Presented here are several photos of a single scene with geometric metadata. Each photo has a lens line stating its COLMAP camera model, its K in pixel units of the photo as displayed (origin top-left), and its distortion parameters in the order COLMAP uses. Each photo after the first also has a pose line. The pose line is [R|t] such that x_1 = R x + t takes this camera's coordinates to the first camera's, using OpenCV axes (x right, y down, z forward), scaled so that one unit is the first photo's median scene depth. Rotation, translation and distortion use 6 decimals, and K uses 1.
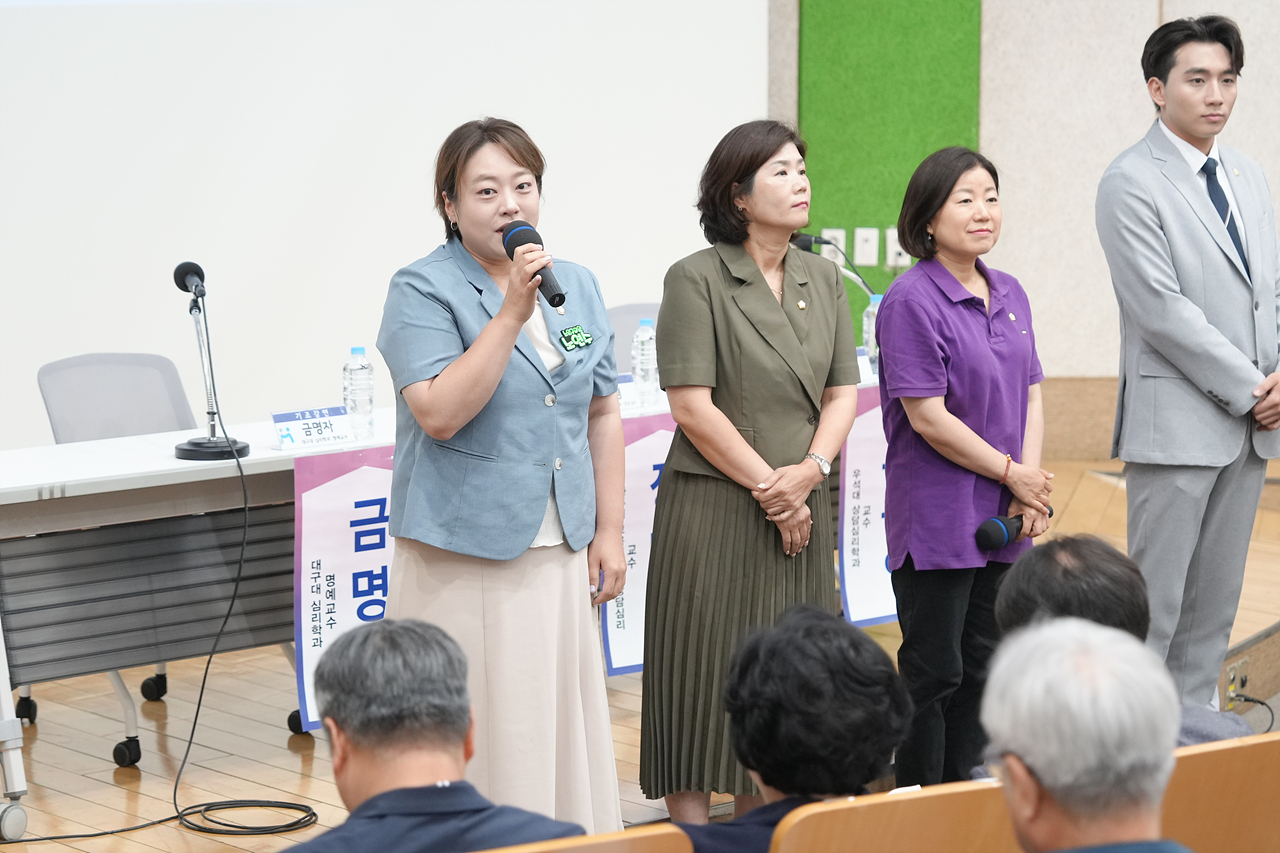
lens RADIAL K [[3567.4, 0, 640.5], [0, 3567.4, 435.6], [0, 0, 1]] dist [-0.566746, 0.000000]
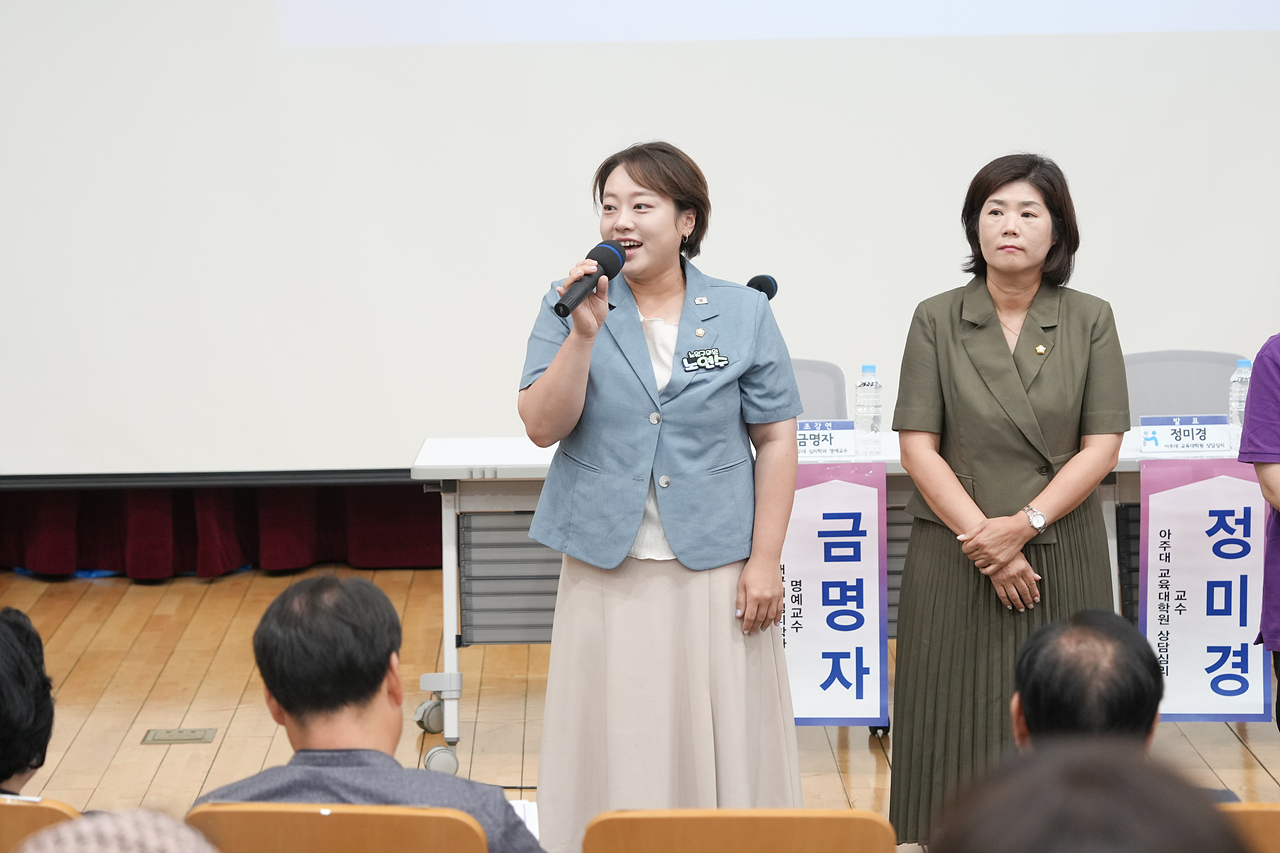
lens RADIAL K [[3210.9, 0, 633.4], [0, 3210.9, 435.1], [0, 0, 1]] dist [0.006518, 0.000000]
pose [[0.831634, 0.094701, -0.547190, 0.431710], [-0.096192, 0.995023, 0.026012, -0.025925], [0.546930, 0.031003, 0.836604, 0.207269]]
